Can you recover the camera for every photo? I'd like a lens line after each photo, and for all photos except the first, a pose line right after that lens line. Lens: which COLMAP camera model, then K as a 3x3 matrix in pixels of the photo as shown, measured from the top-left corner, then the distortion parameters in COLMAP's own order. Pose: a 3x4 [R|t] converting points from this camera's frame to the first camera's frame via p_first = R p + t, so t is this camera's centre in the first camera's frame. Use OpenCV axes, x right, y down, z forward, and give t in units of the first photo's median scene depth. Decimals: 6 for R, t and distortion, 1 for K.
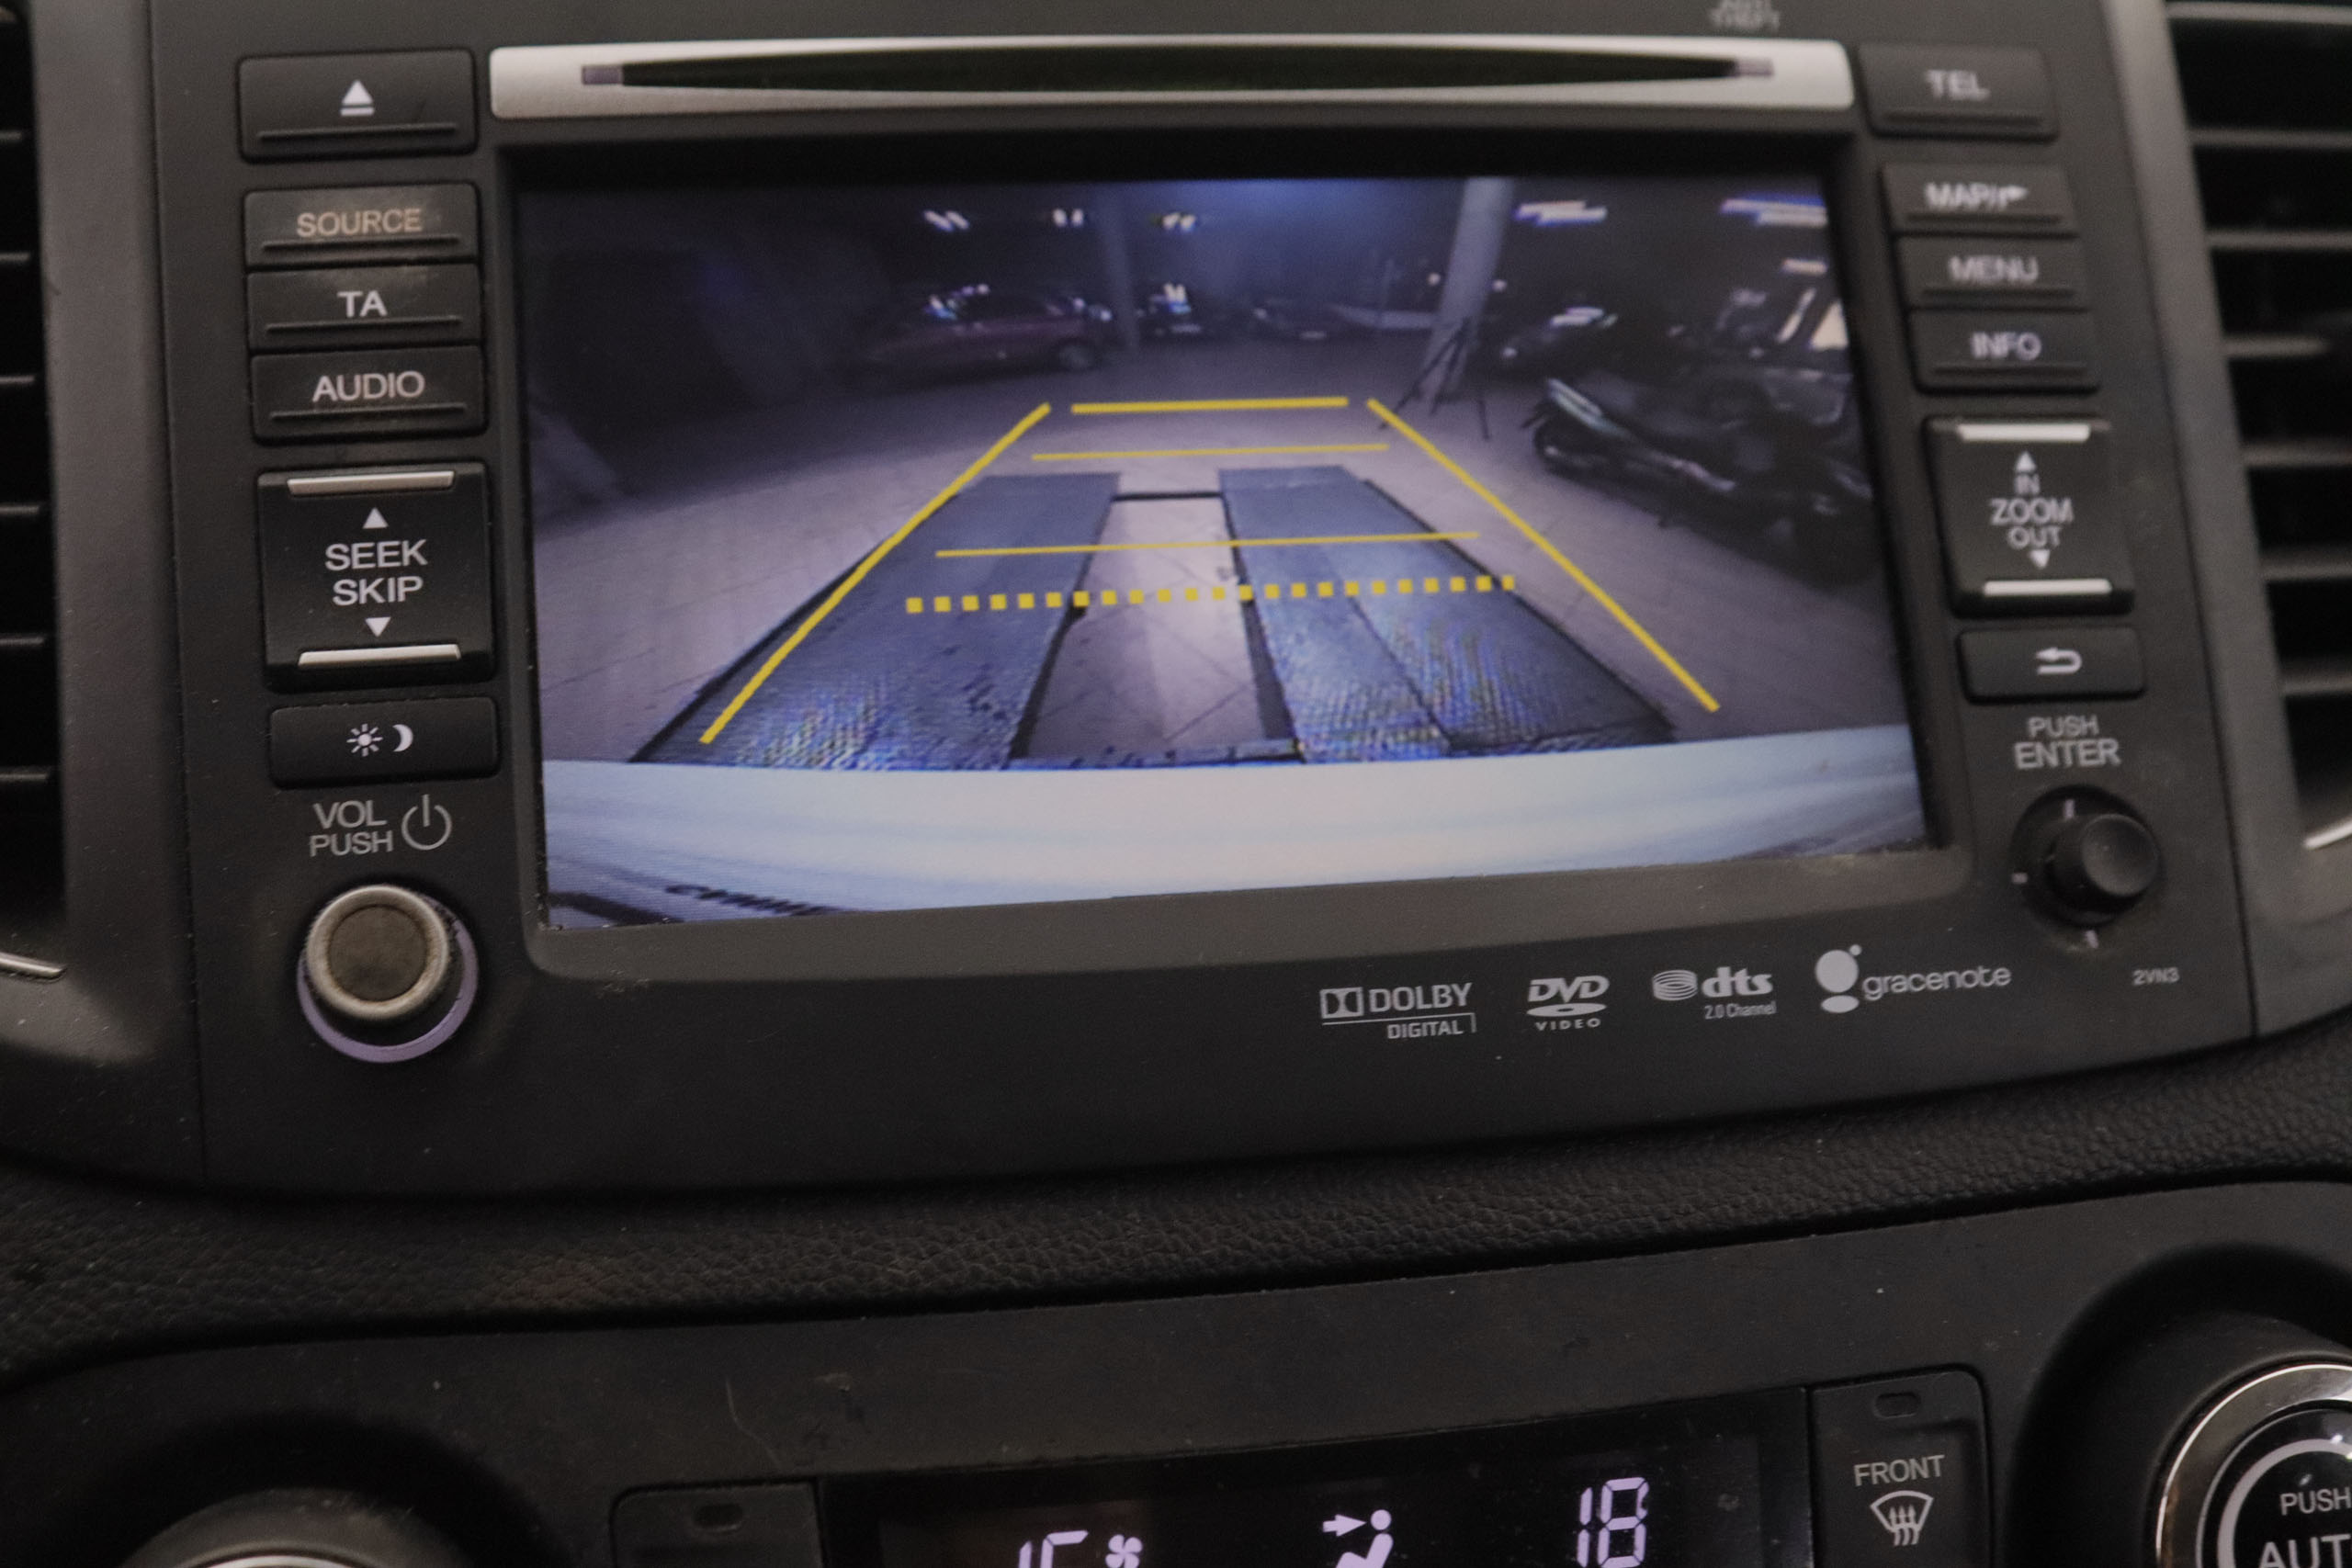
lens RADIAL K [[2990.1, 0, 1173.0], [0, 2990.1, 775.2], [0, 0, 1]] dist [-0.039485, 0.000000]
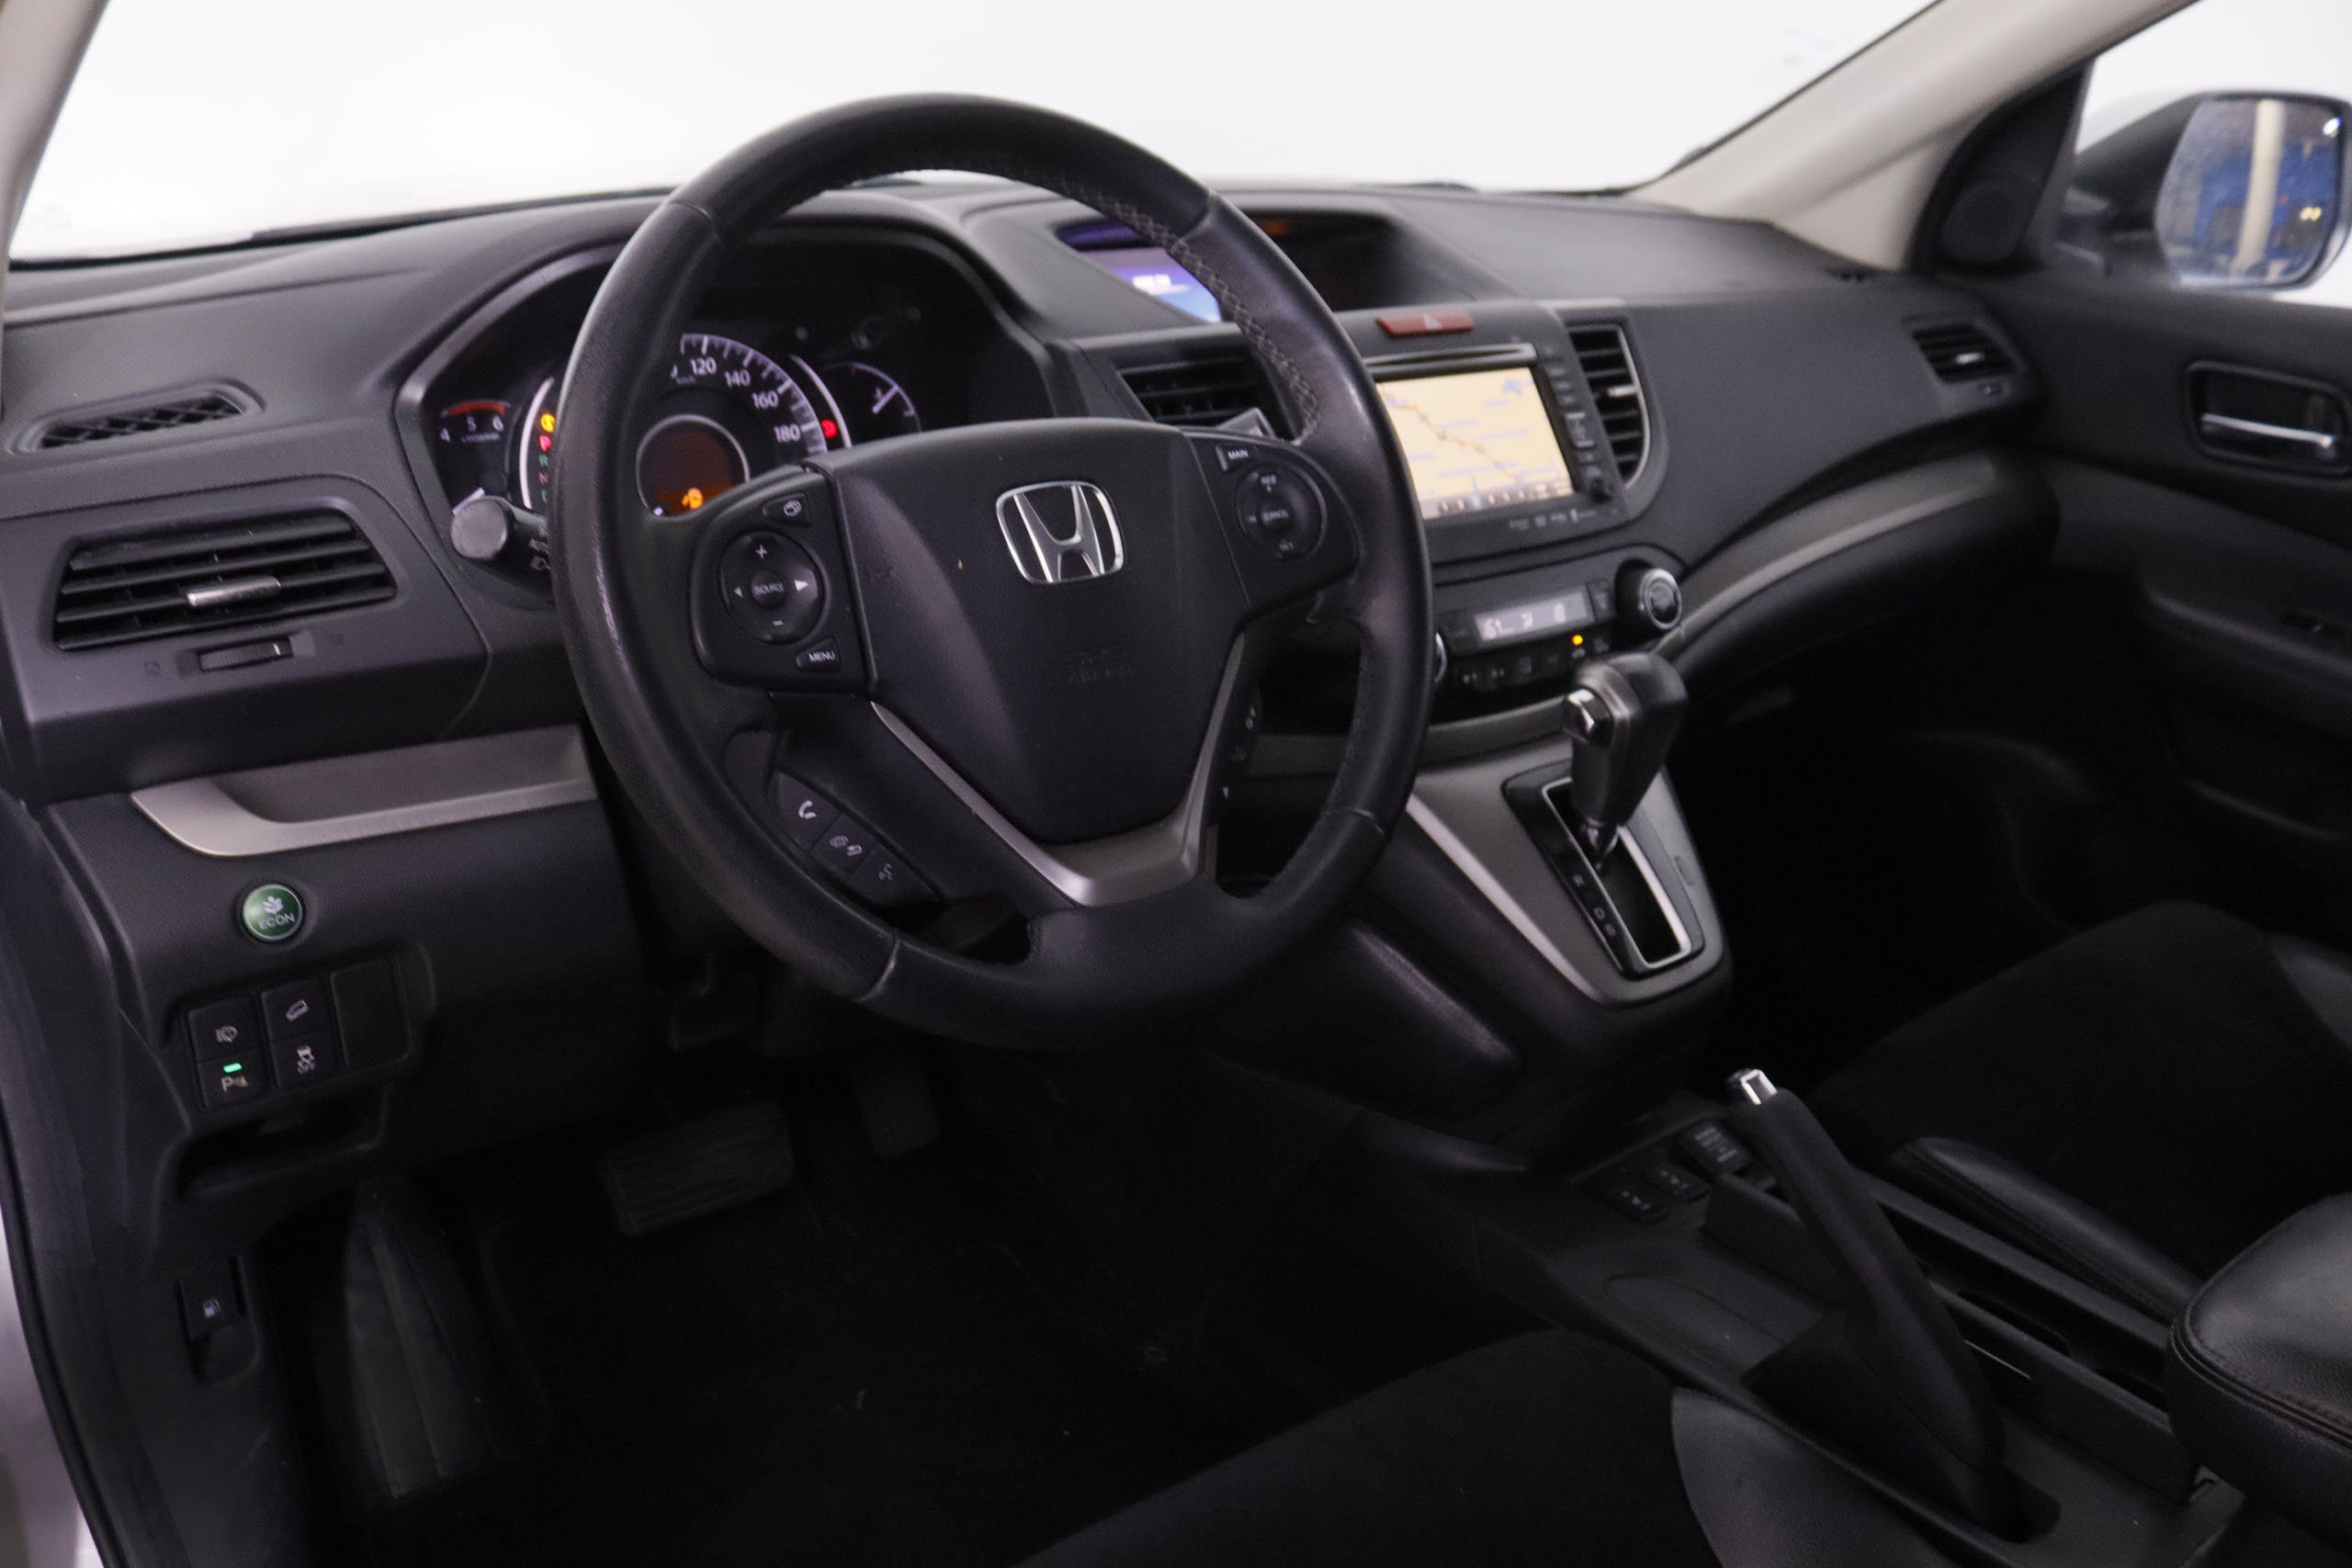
lens RADIAL K [[1896.5, 0, 1181.9], [0, 1896.5, 783.5], [0, 0, 1]] dist [-0.158792, 0.109608]
pose [[0.895707, -0.157250, 0.415910, -2.021966], [0.135257, 0.987409, 0.082035, 0.181346], [-0.423573, -0.017225, 0.905698, -1.924548]]
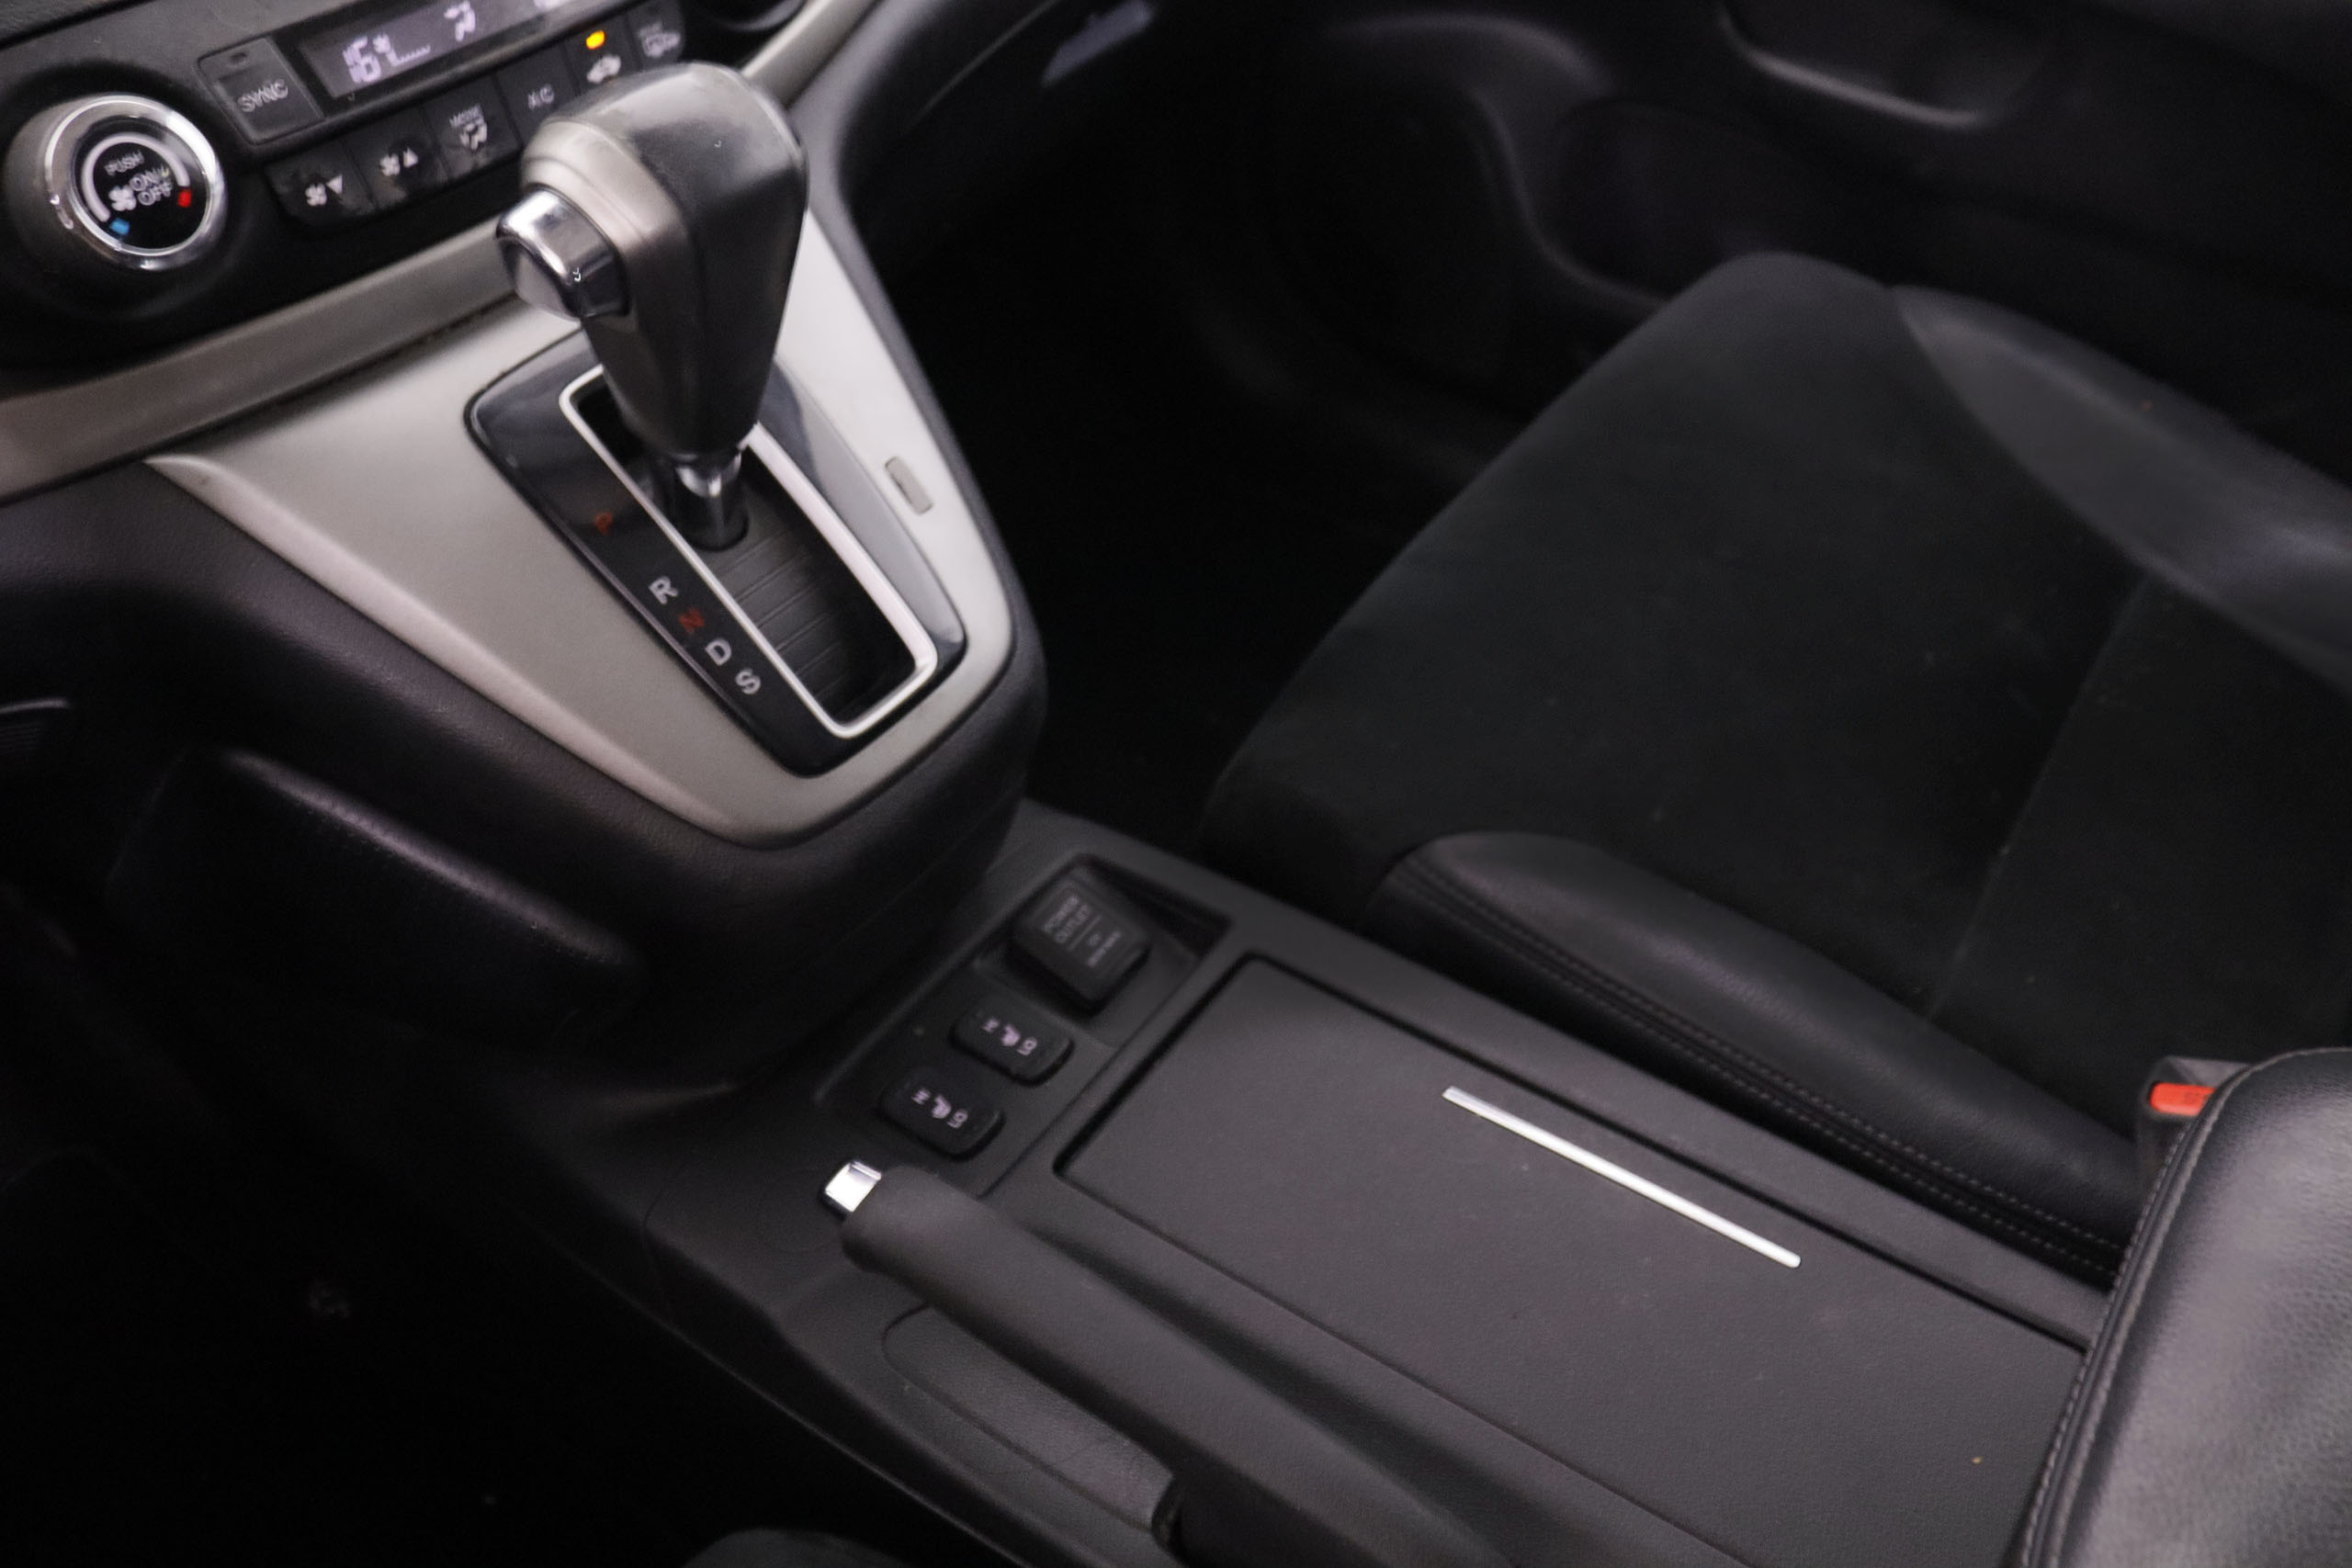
lens RADIAL K [[1896.5, 0, 1197.1], [0, 1896.5, 768.2], [0, 0, 1]] dist [-0.158792, 0.109608]
pose [[0.714563, -0.489458, 0.499831, -0.570622], [0.254189, 0.847305, 0.466329, 0.232329], [-0.651757, -0.206170, 0.729867, -0.664416]]
